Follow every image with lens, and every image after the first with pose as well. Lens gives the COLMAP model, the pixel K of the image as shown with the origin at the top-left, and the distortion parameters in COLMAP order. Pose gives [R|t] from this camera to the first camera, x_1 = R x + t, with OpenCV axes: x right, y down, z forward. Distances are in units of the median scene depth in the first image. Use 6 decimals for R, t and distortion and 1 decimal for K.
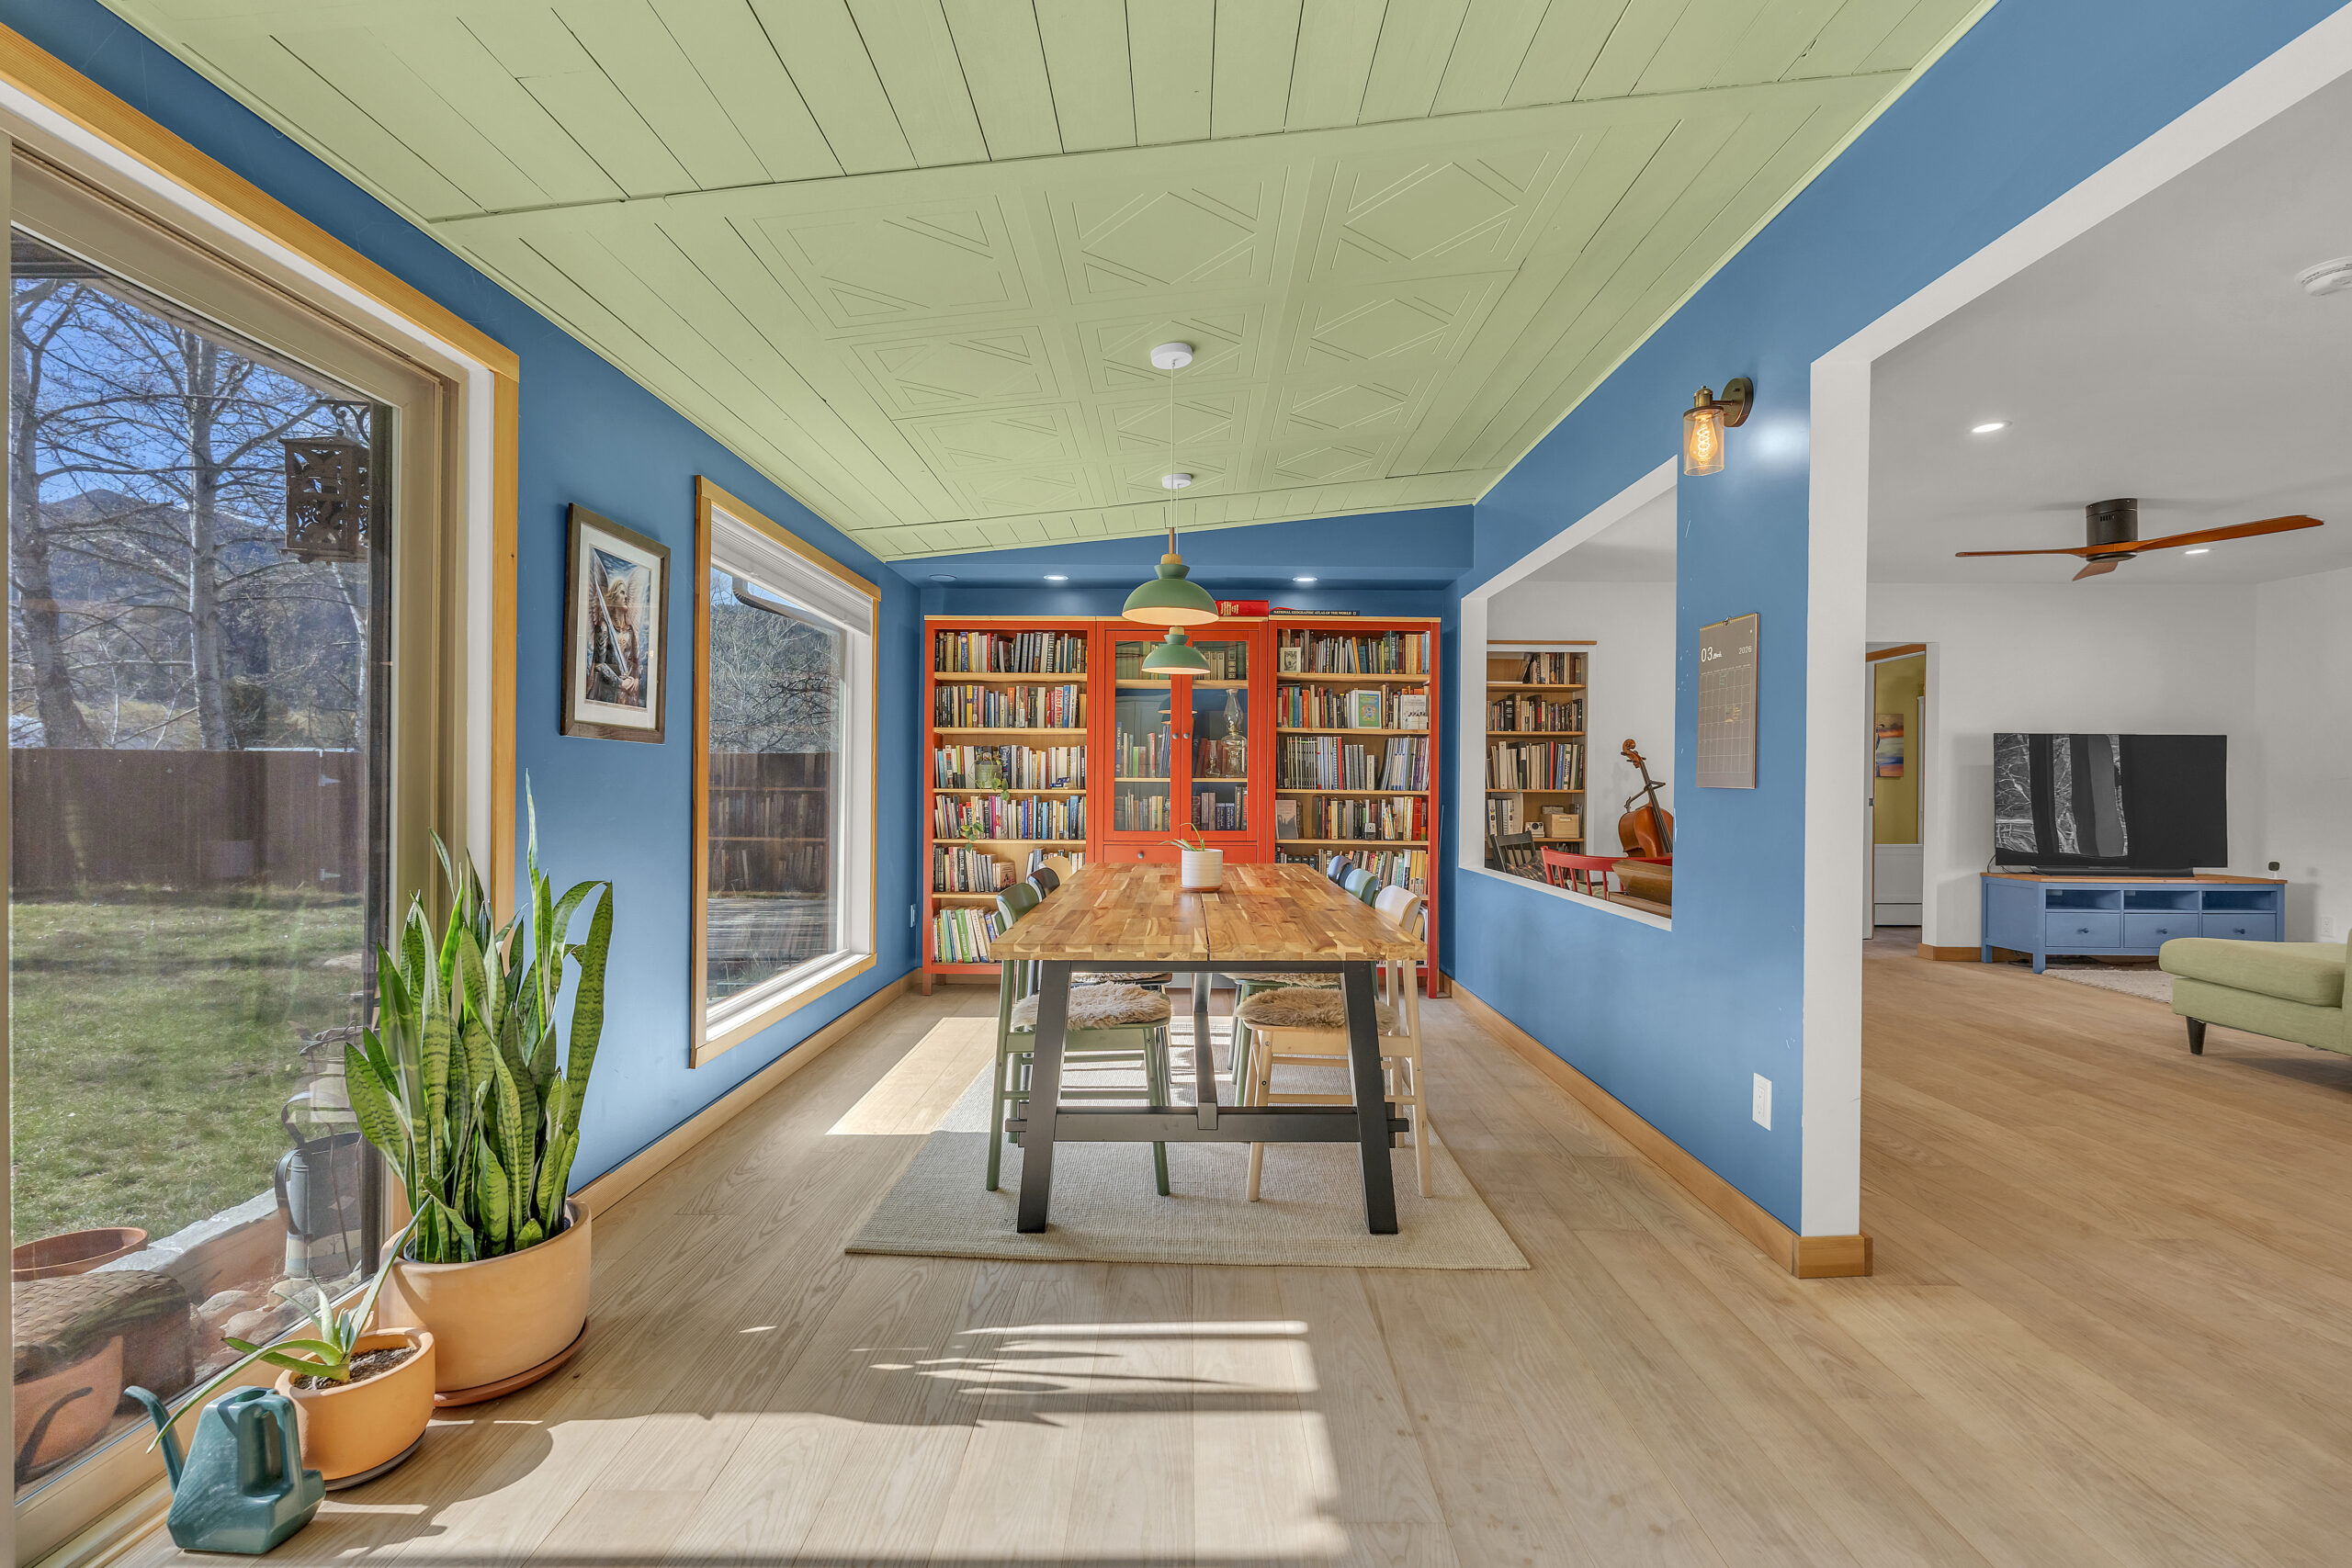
lens RADIAL K [[1019.3, 0, 1172.1], [0, 1019.3, 780.6], [0, 0, 1]] dist [-0.001345, 0.000366]
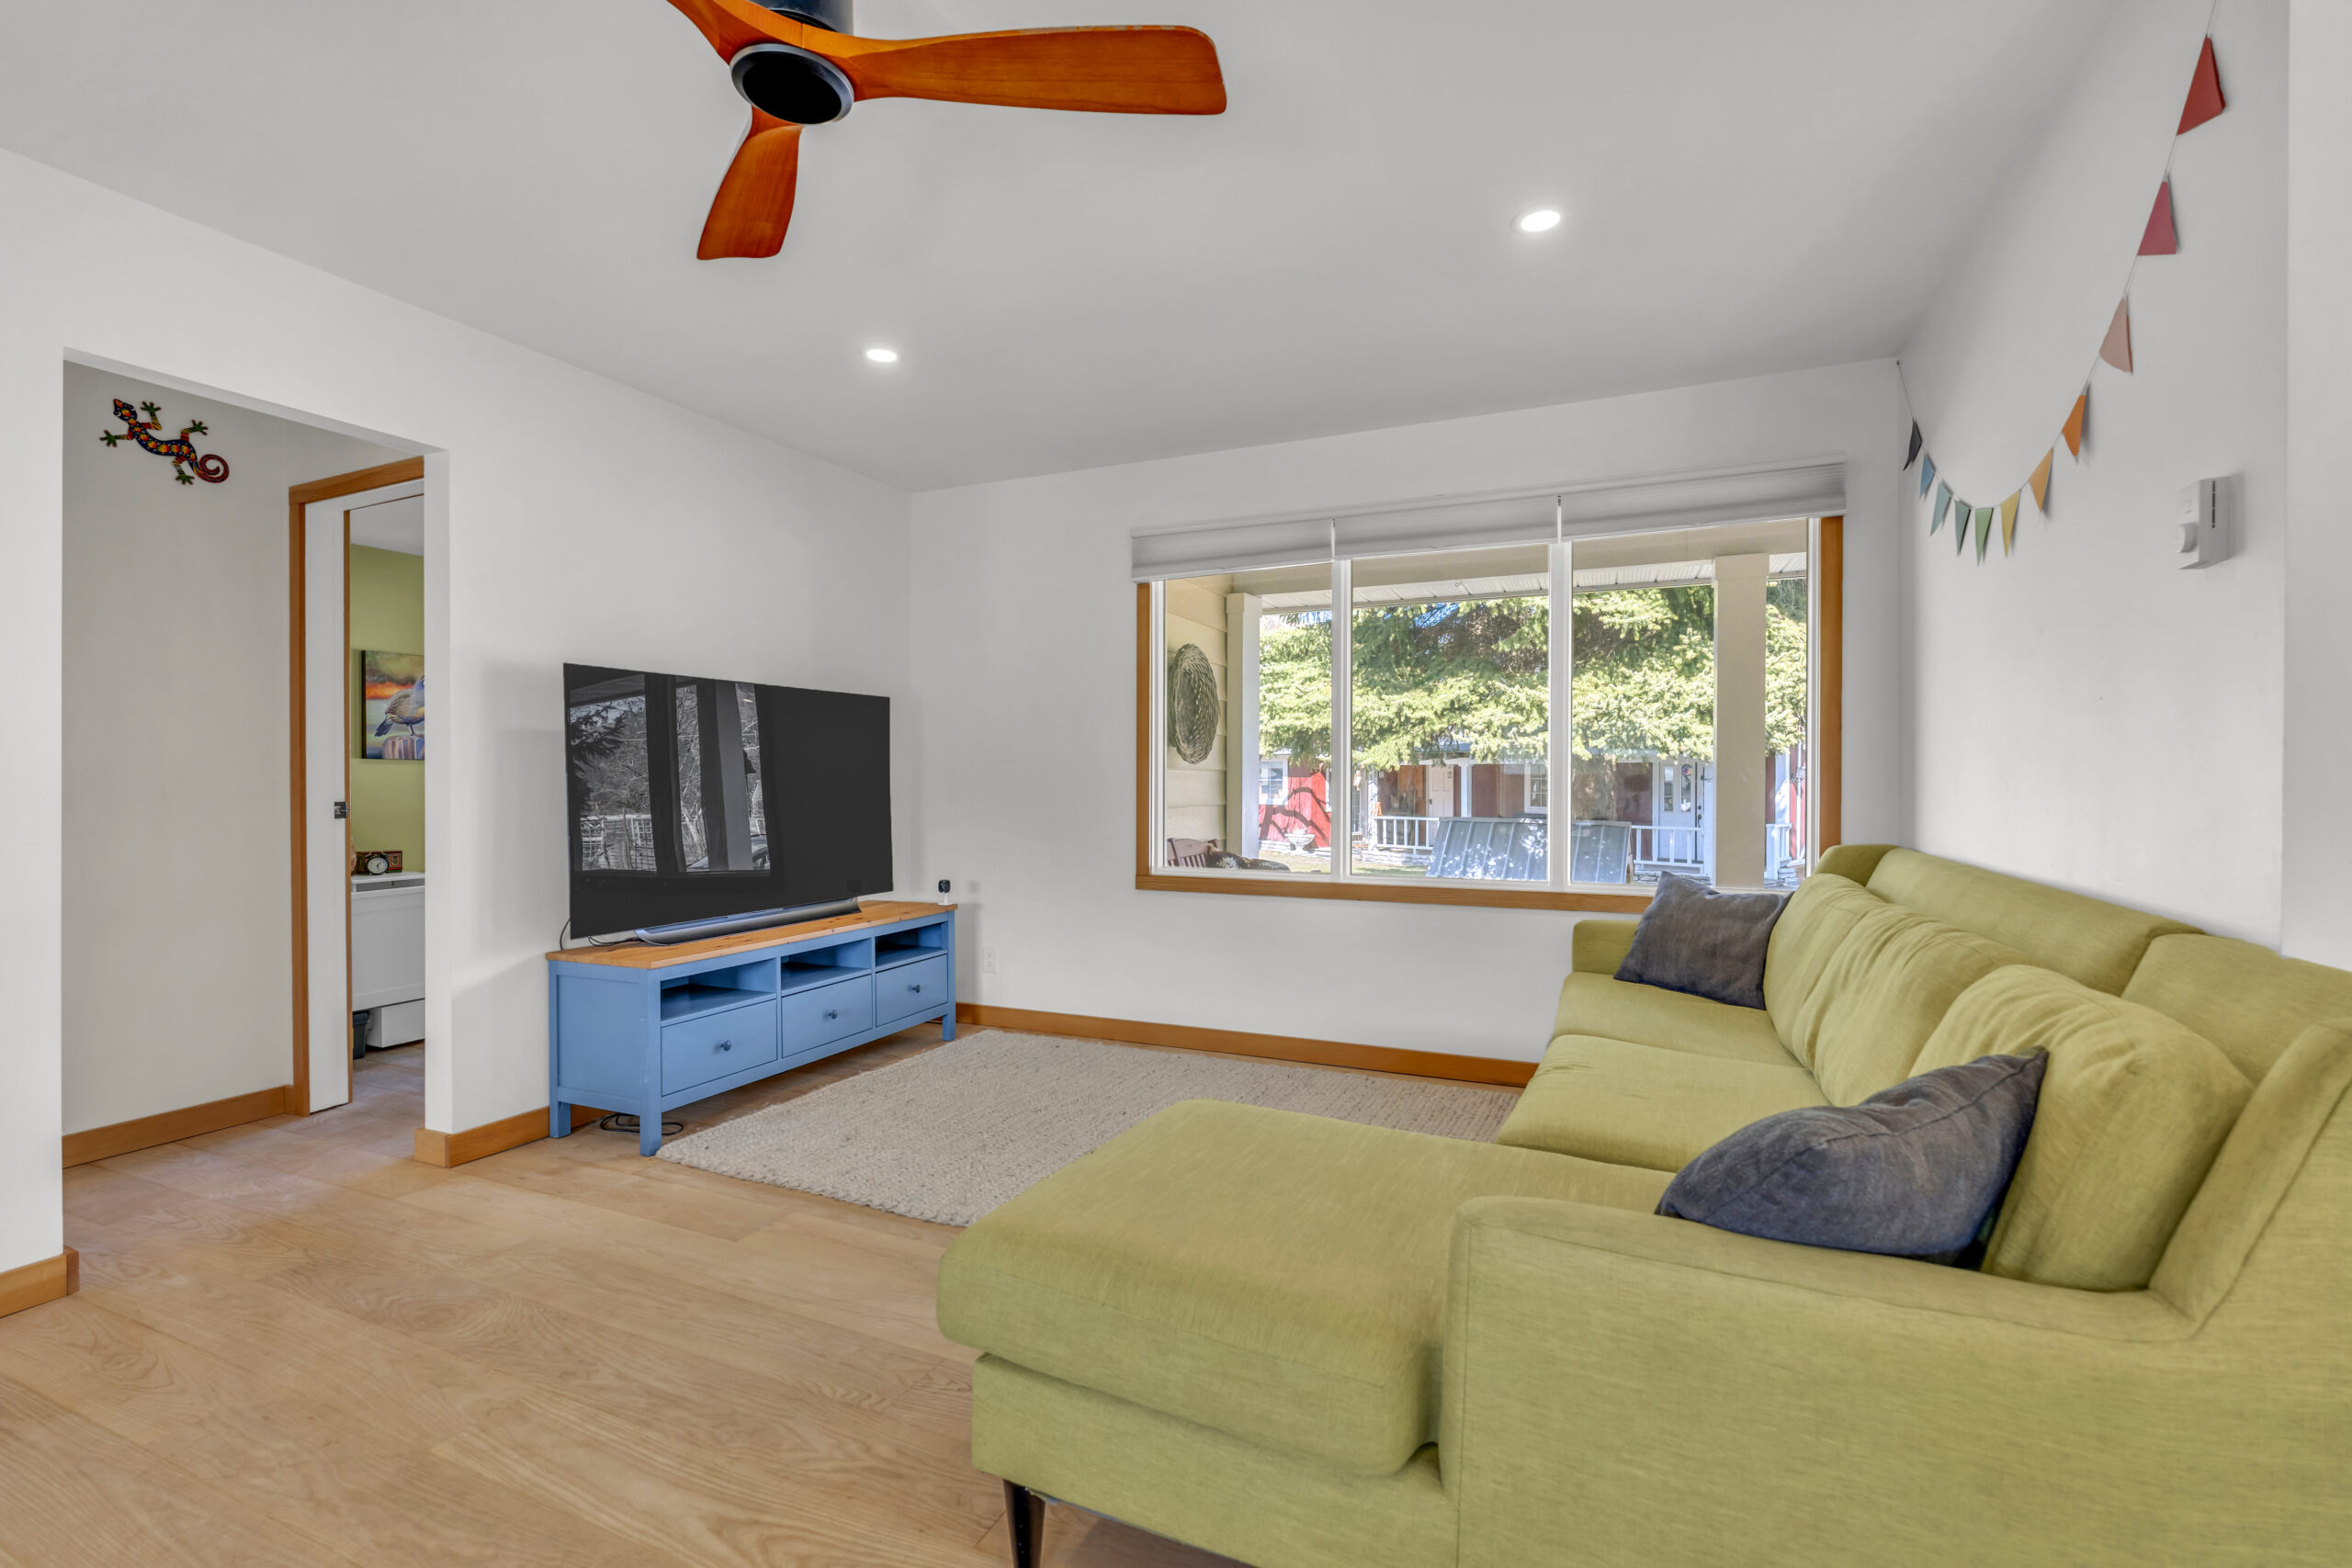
lens RADIAL K [[1019.3, 0, 1192.4], [0, 1019.3, 776.6], [0, 0, 1]] dist [-0.001345, 0.000366]
pose [[0.381949, -0.010128, 0.924128, 0.496067], [0.004081, 0.999949, 0.009273, 0.003670], [-0.924175, 0.000229, 0.381970, 0.567690]]
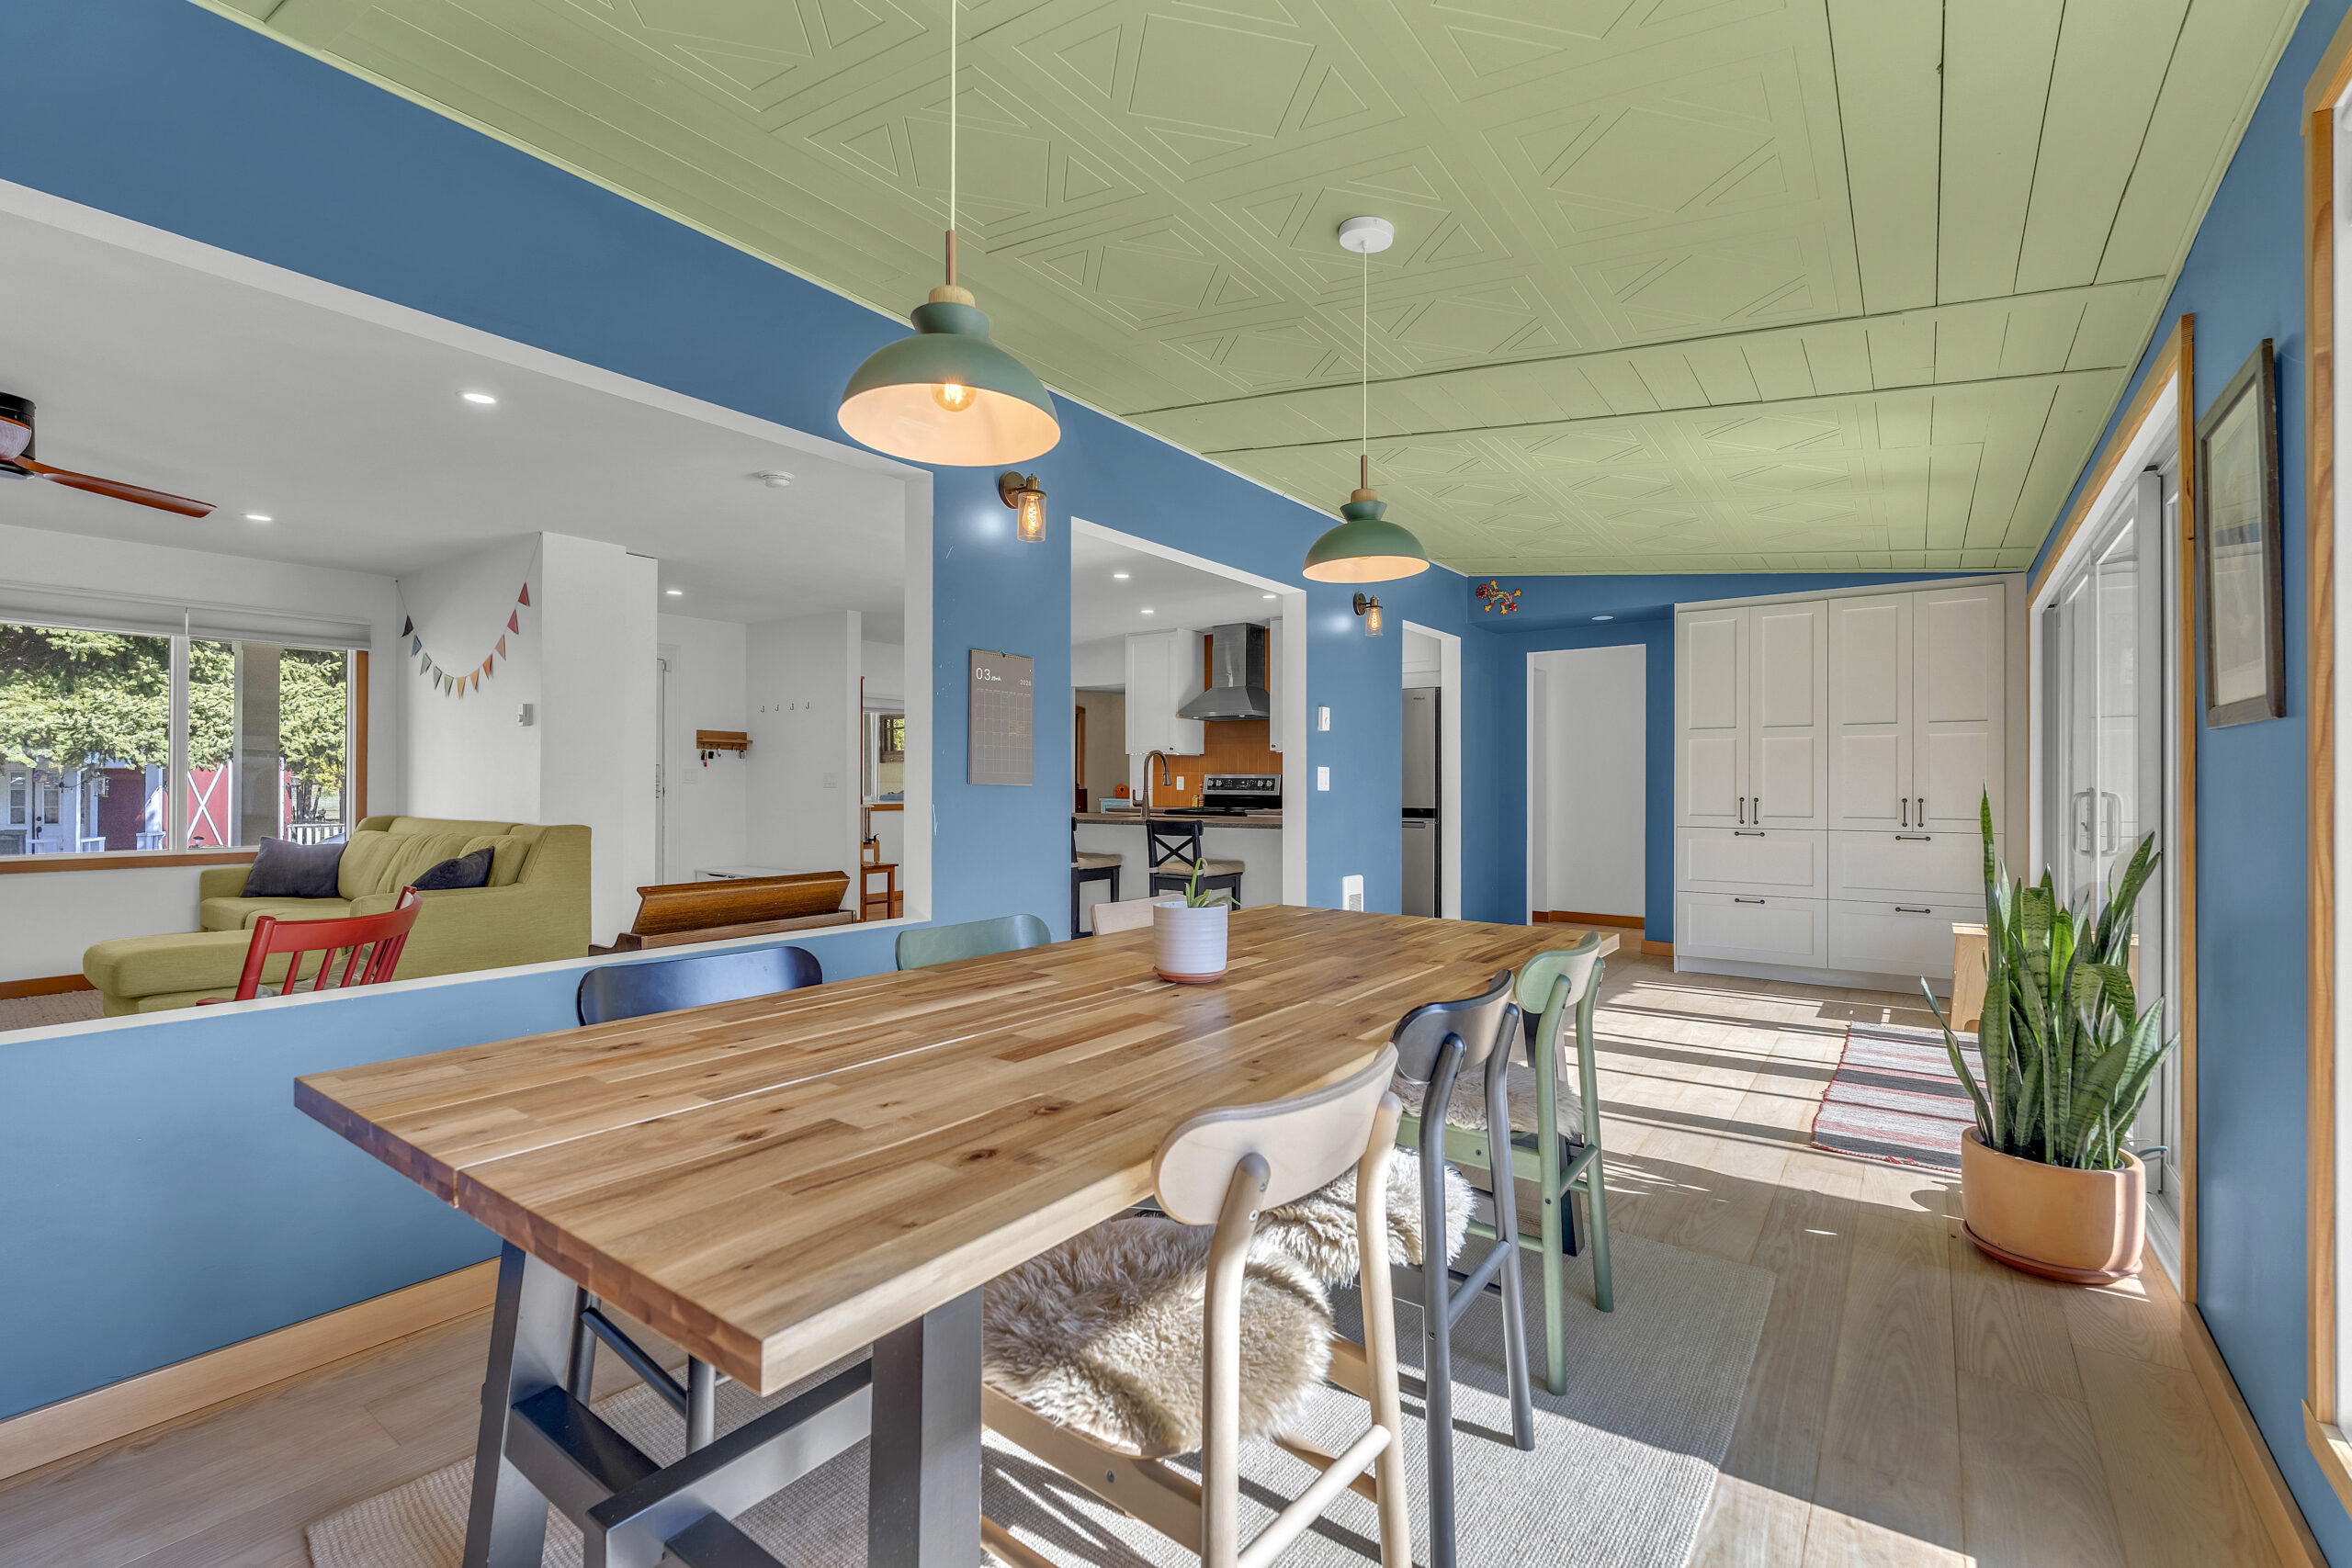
lens RADIAL K [[1019.3, 0, 1200.9], [0, 1019.3, 777.5], [0, 0, 1]] dist [-0.001345, 0.000366]
pose [[-0.830300, -0.005992, 0.557284, -0.161132], [-0.004980, 0.999982, 0.003332, -0.003394], [-0.557294, -0.000009, -0.830315, 0.841568]]
